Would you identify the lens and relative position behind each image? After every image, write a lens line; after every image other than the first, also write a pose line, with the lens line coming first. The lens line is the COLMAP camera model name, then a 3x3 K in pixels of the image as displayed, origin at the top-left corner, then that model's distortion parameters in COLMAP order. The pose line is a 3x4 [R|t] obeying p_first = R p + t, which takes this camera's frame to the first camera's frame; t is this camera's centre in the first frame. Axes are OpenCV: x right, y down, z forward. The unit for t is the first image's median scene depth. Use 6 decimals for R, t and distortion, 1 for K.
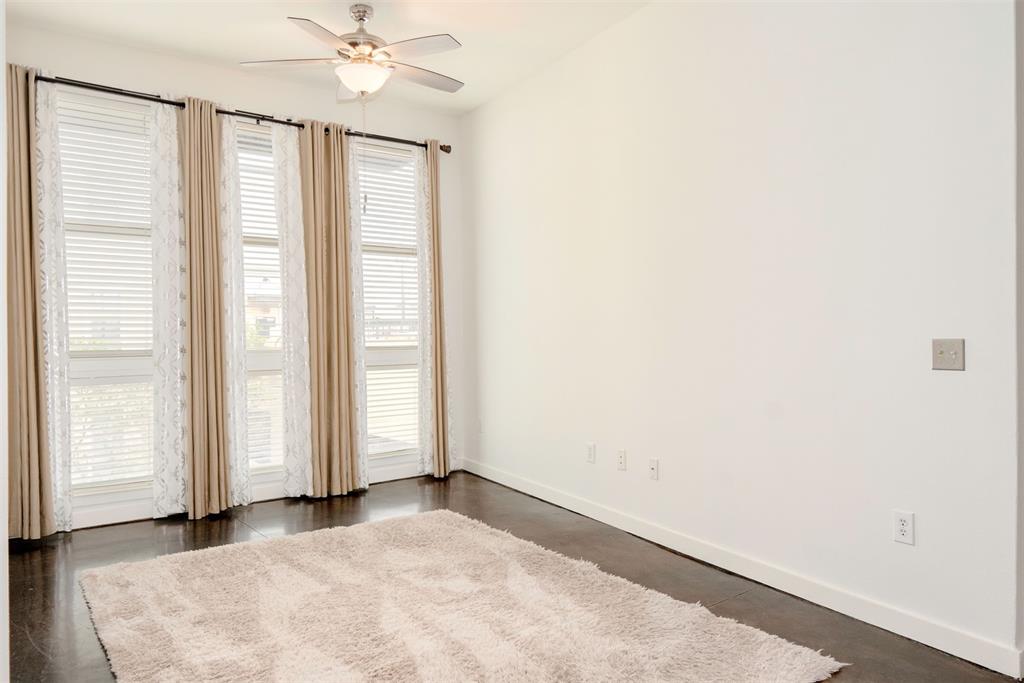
lens RADIAL K [[728.1, 0, 510.1], [0, 728.1, 350.8], [0, 0, 1]] dist [-0.001119, -0.001546]
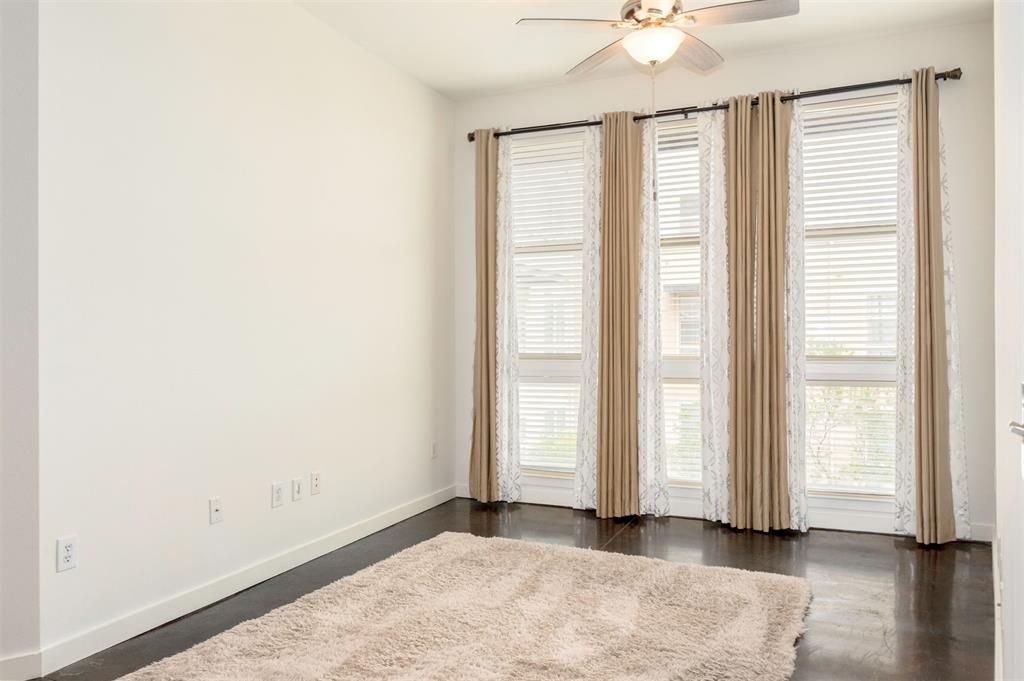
lens RADIAL K [[728.1, 0, 470.0], [0, 728.1, 340.2], [0, 0, 1]] dist [-0.001119, -0.001546]
pose [[0.469195, 0.007268, -0.883065, 0.379482], [-0.019960, 0.999798, -0.002377, -0.015150], [0.882869, 0.018741, 0.469245, 0.327505]]
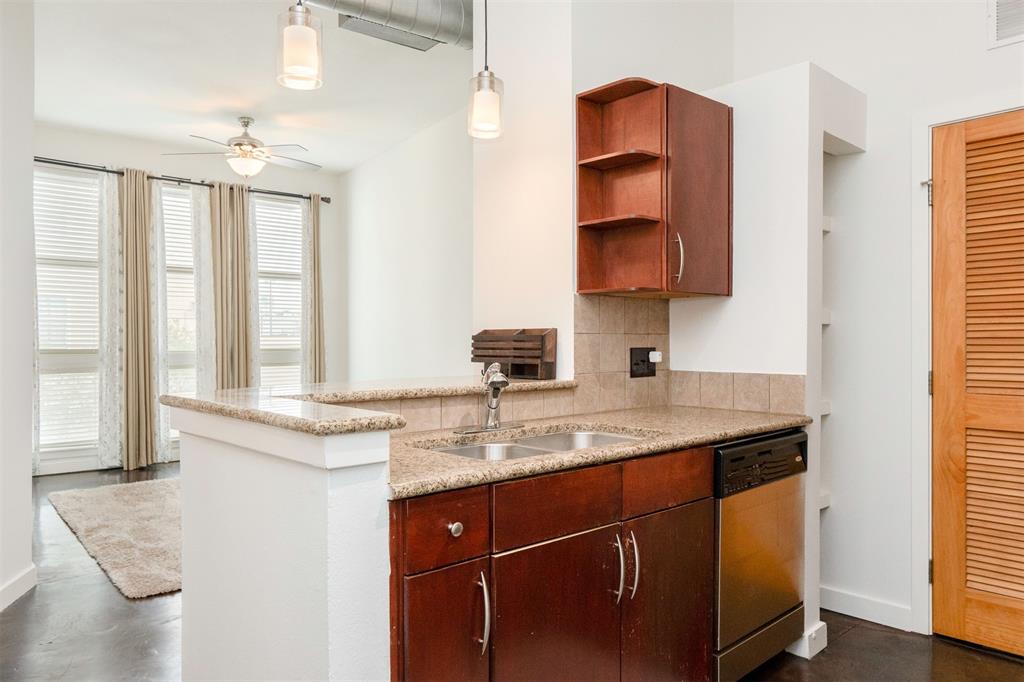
lens RADIAL K [[728.1, 0, 502.6], [0, 728.1, 352.7], [0, 0, 1]] dist [-0.001119, -0.001546]
pose [[0.998225, 0.004916, 0.059360, 0.188435], [-0.004303, 0.999936, -0.010450, 0.016187], [-0.059407, 0.010176, 0.998182, -0.414460]]
